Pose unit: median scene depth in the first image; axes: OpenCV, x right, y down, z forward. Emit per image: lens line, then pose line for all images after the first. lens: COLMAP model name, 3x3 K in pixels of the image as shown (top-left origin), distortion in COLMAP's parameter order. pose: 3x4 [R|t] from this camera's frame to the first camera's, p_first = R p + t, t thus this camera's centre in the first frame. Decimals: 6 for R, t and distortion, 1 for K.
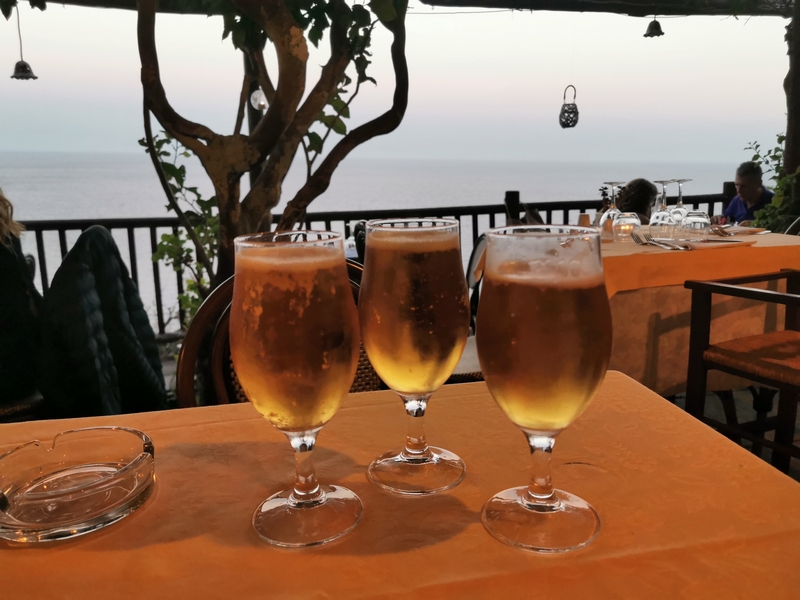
lens RADIAL K [[616.3, 0, 403.0], [0, 616.3, 299.9], [0, 0, 1]] dist [0.080428, -0.098254]
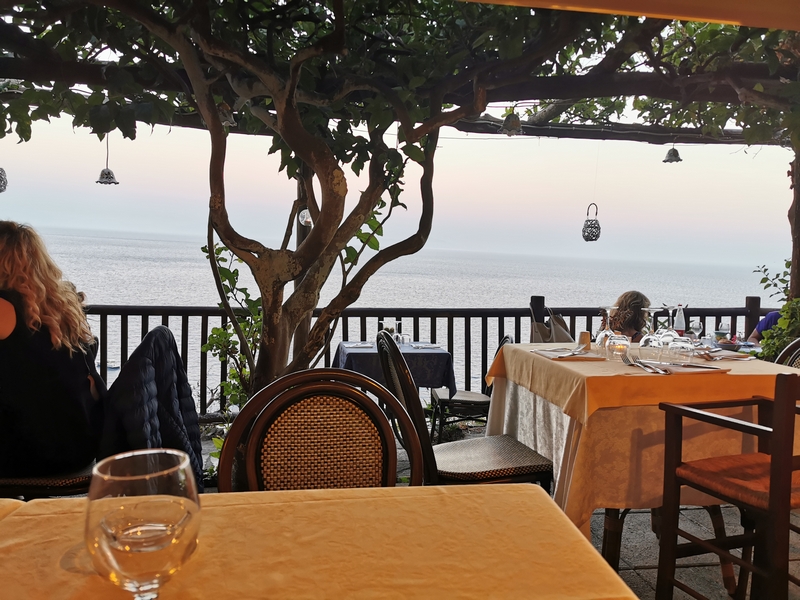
lens RADIAL K [[616.3, 0, 400.6], [0, 616.3, 301.5], [0, 0, 1]] dist [0.080428, -0.098254]
pose [[0.996461, 0.042265, -0.072659, 0.035236], [-0.051797, 0.989523, -0.134764, -0.021567], [0.066202, 0.138051, 0.988210, -0.106900]]
